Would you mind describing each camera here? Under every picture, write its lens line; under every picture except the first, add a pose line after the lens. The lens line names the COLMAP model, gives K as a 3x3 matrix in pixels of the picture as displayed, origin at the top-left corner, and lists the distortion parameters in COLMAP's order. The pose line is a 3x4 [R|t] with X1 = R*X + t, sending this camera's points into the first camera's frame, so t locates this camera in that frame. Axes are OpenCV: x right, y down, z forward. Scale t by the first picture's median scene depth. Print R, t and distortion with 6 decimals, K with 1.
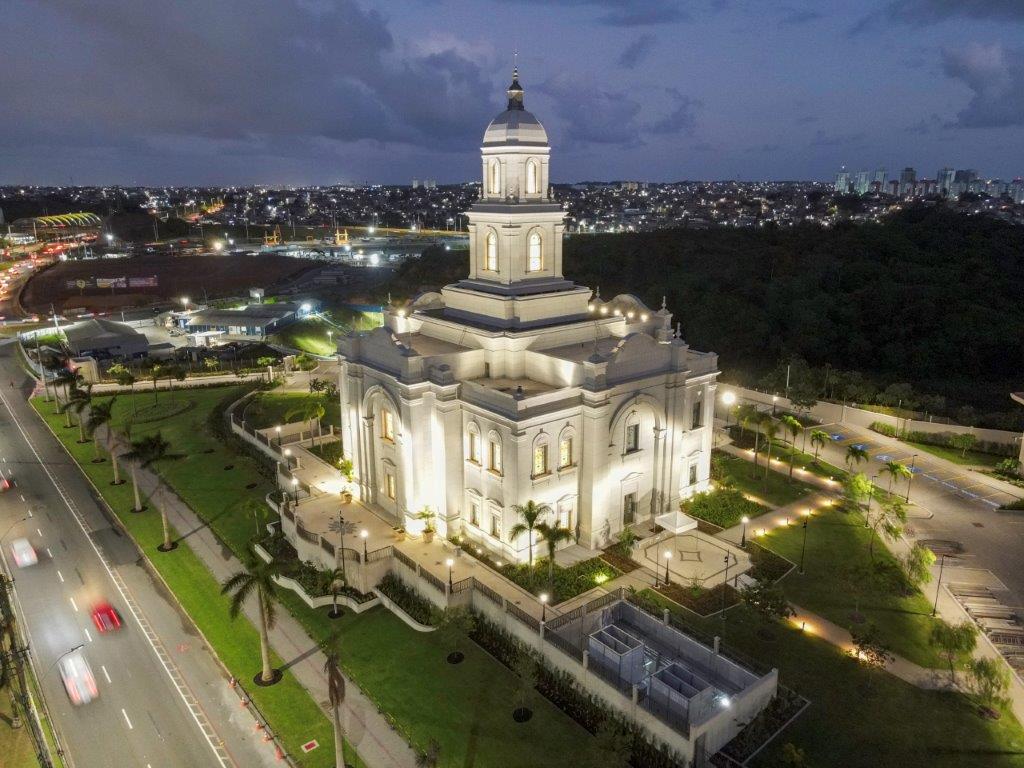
lens RADIAL K [[758.2, 0, 512.0], [0, 758.2, 384.0], [0, 0, 1]] dist [-0.003165, 0.000378]
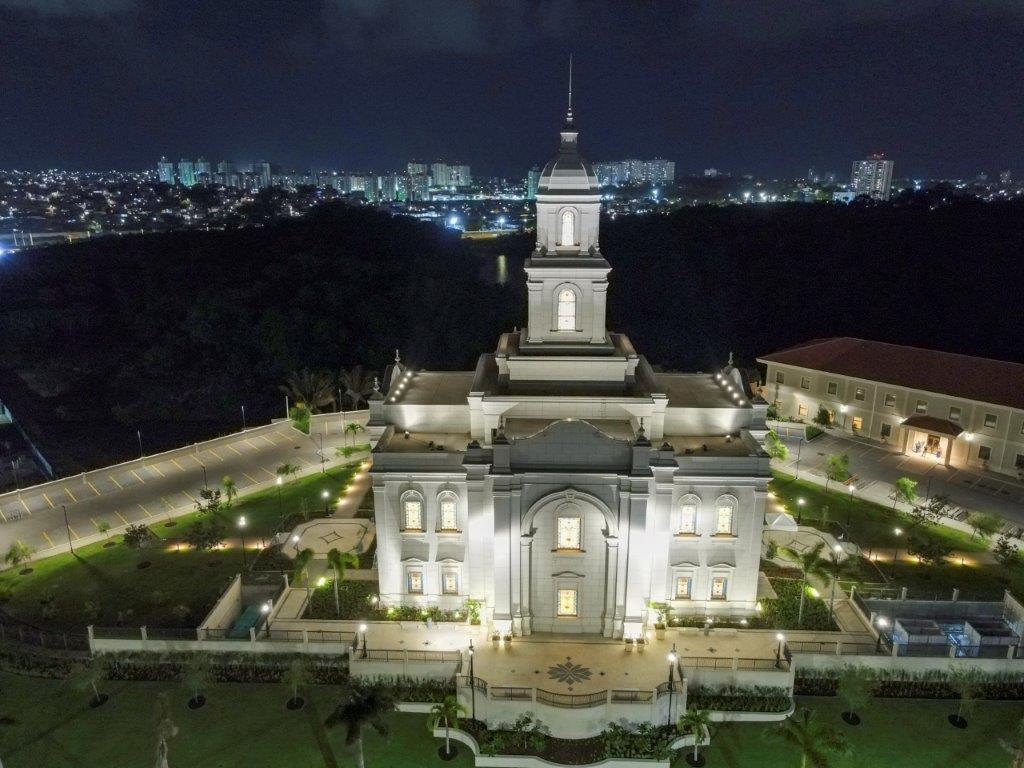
lens RADIAL K [[744.6, 0, 512.0], [0, 744.6, 384.0], [0, 0, 1]] dist [0.003301, 0.001620]
pose [[0.644967, -0.203195, 0.736702, -0.768541], [0.188454, 0.976522, 0.104354, -0.201511], [-0.740610, 0.071530, 0.668117, 0.484367]]
